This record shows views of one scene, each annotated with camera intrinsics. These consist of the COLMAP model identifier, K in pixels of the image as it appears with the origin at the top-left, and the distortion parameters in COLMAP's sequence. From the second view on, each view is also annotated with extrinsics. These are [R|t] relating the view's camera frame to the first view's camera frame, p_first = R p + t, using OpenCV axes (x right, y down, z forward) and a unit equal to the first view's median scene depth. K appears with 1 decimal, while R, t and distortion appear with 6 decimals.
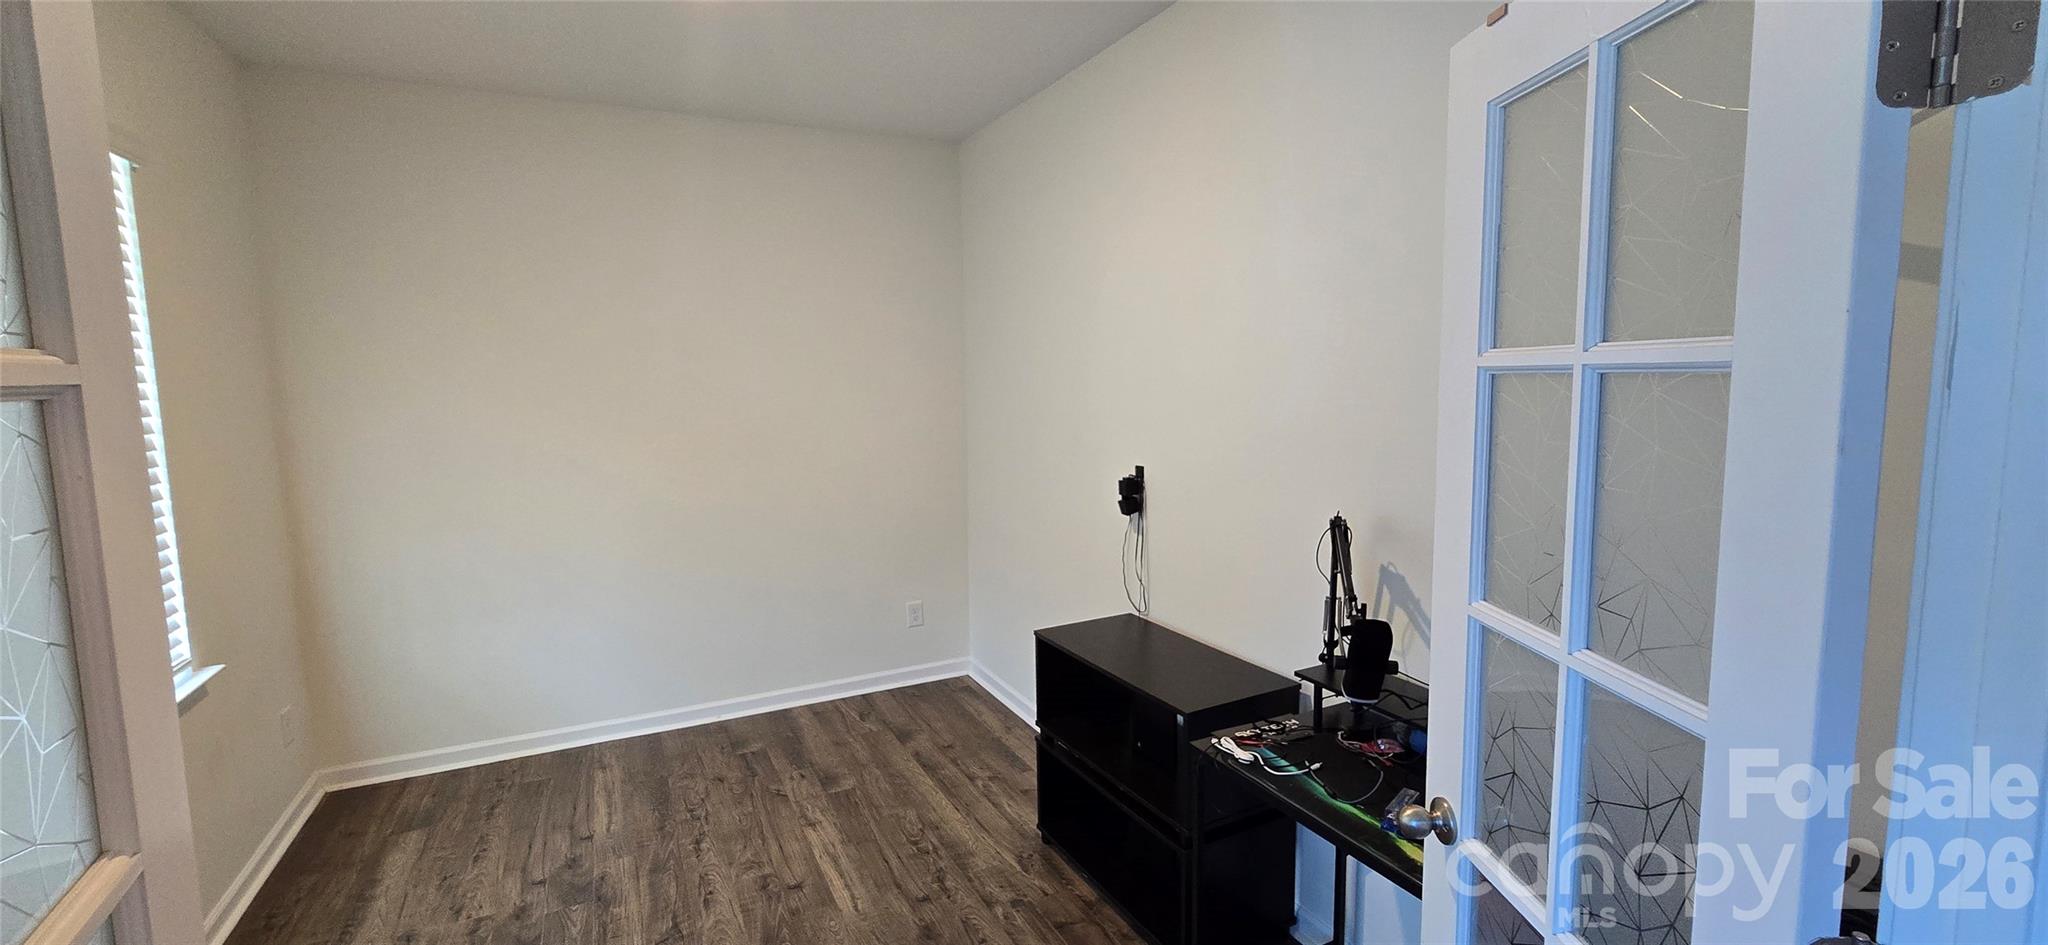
lens RADIAL K [[835.0, 0, 1039.5], [0, 835.0, 470.6], [0, 0, 1]] dist [-0.003546, -0.000805]
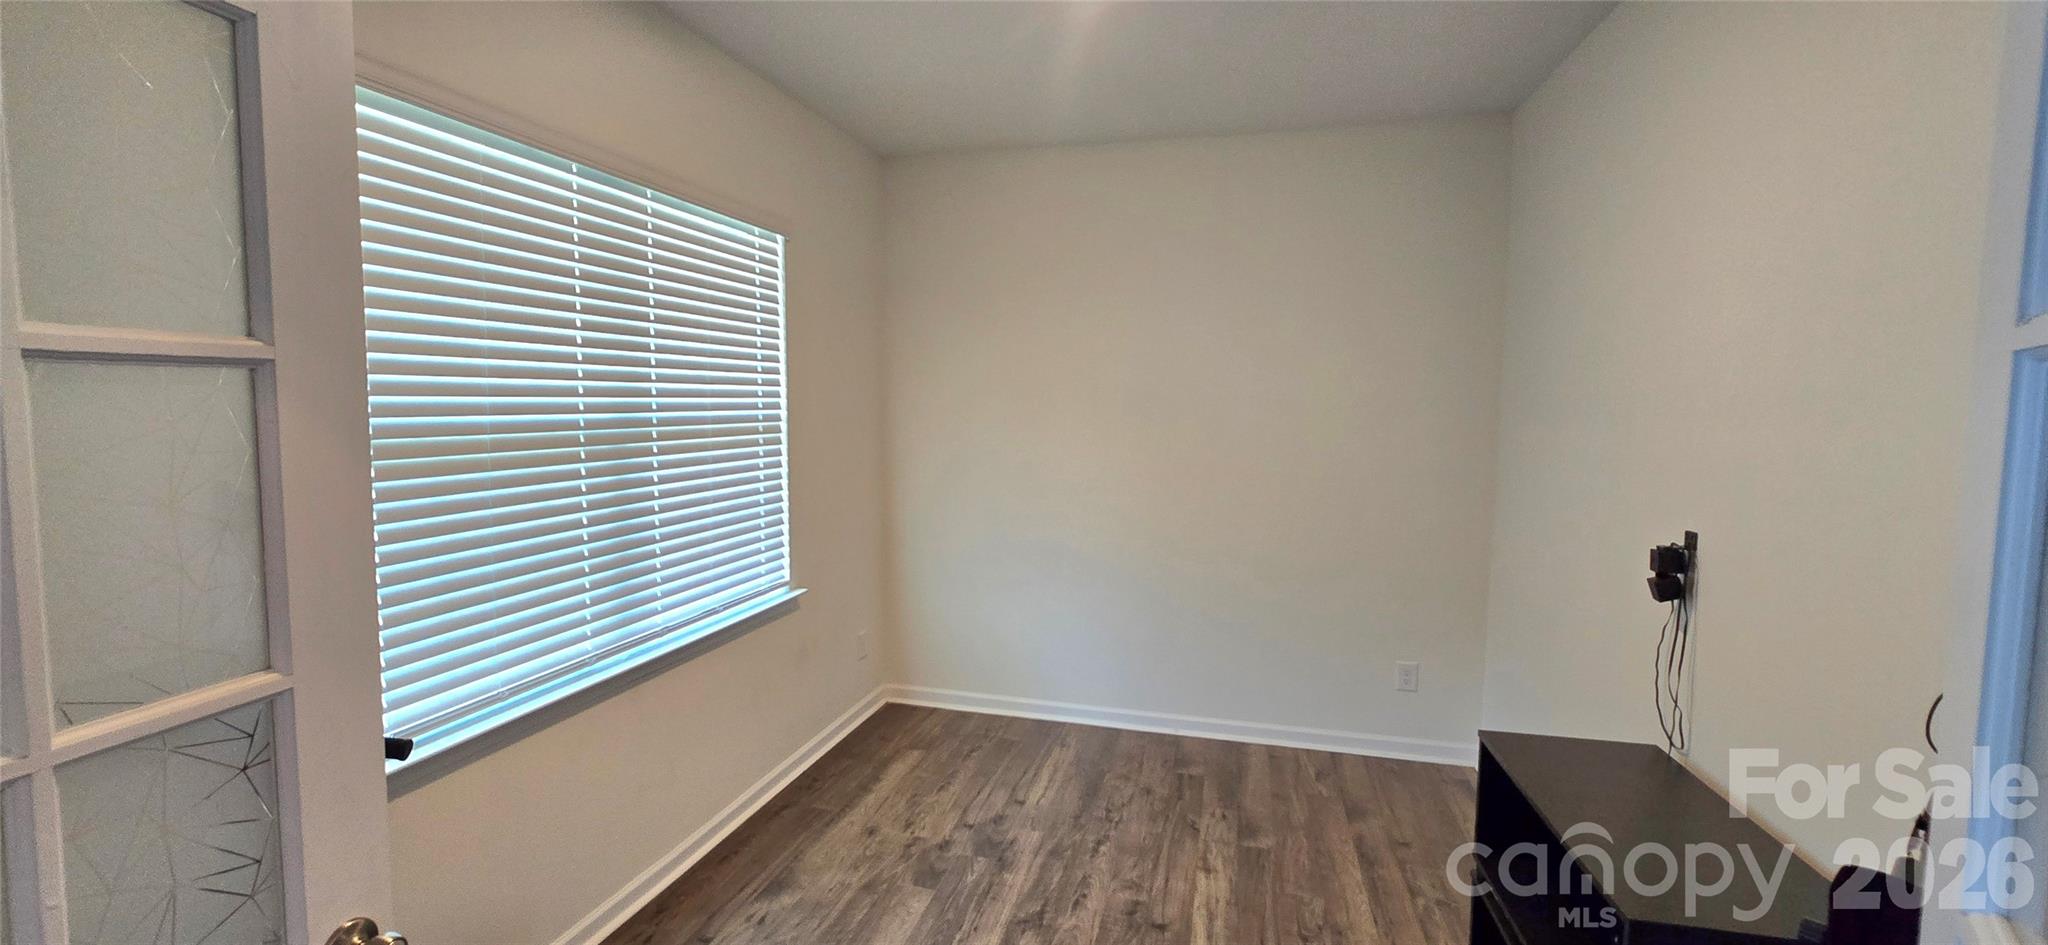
lens RADIAL K [[835.0, 0, 1025.4], [0, 835.0, 462.4], [0, 0, 1]] dist [-0.003546, -0.000805]
pose [[0.744803, 0.069161, -0.663691, 0.162261], [-0.096101, 0.995363, -0.004123, -0.007033], [0.660328, 0.066852, 0.747996, 0.134323]]
